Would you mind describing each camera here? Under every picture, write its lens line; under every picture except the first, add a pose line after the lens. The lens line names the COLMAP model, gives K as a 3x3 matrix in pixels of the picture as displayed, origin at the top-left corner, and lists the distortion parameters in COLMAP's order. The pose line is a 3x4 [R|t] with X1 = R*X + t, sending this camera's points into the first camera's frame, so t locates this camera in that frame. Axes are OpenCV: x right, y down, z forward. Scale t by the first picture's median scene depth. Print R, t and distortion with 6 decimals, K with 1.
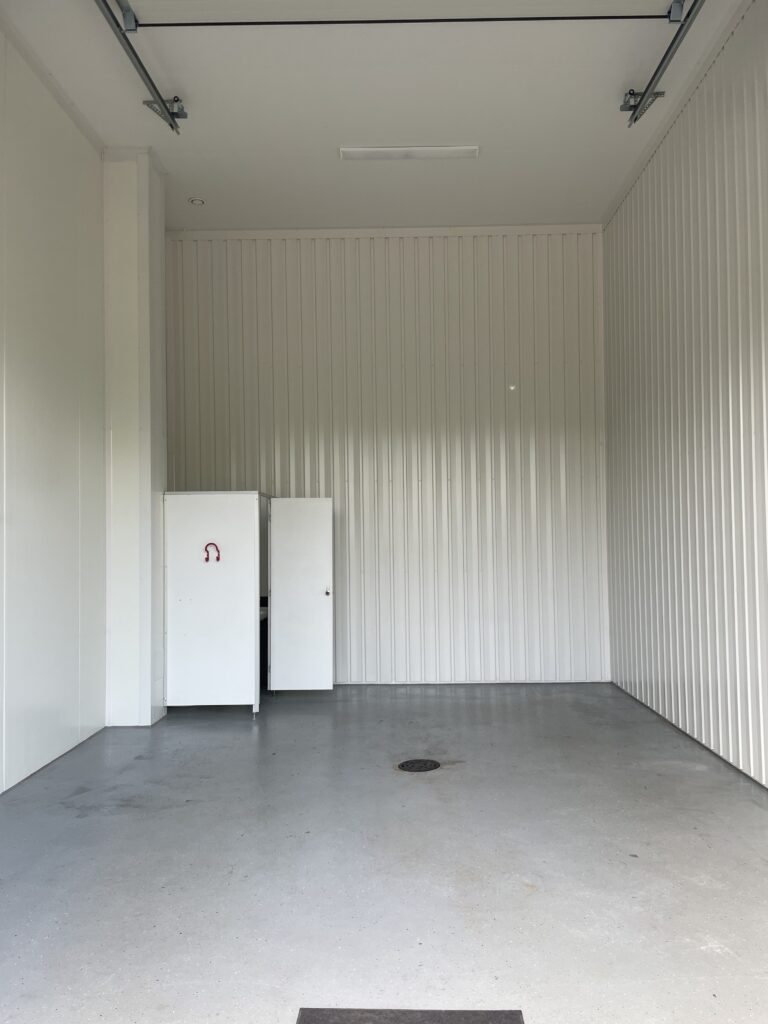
lens RADIAL K [[763.4, 0, 384.0], [0, 763.4, 526.0], [0, 0, 1]] dist [0.002582, -0.001443]
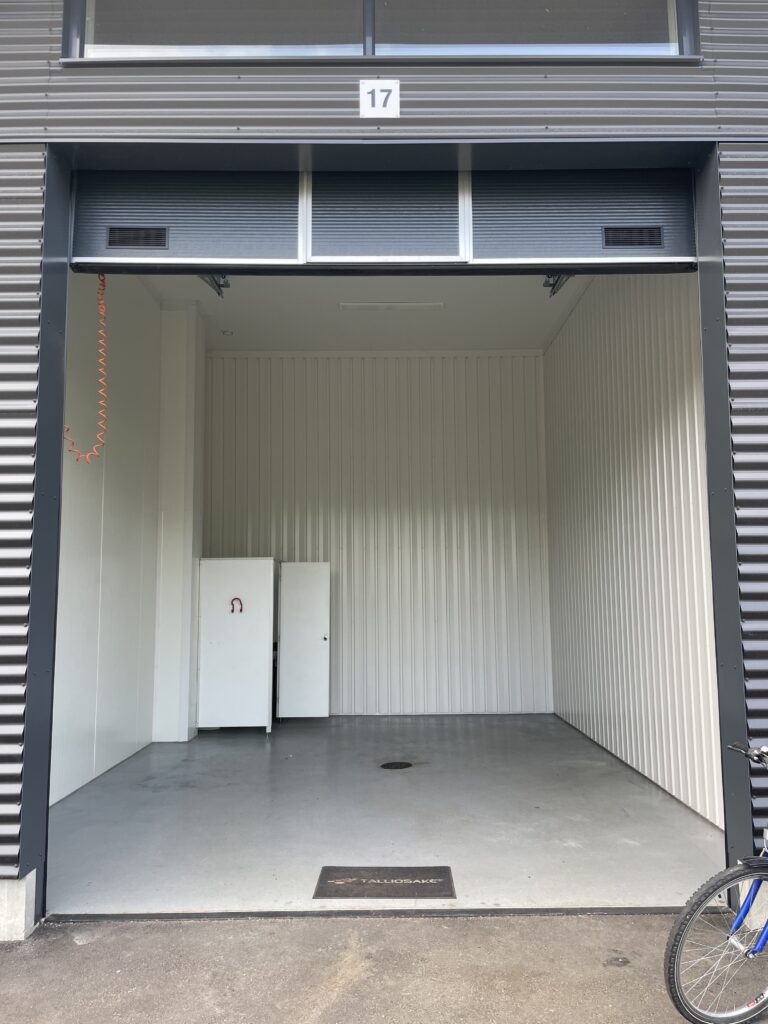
lens RADIAL K [[763.4, 0, 384.0], [0, 763.4, 526.0], [0, 0, 1]] dist [0.002582, -0.001443]
pose [[0.999783, 0.006440, 0.019806, -0.003731], [-0.004929, 0.997139, -0.075433, -0.002782], [-0.020236, 0.075319, 0.996954, -0.277508]]
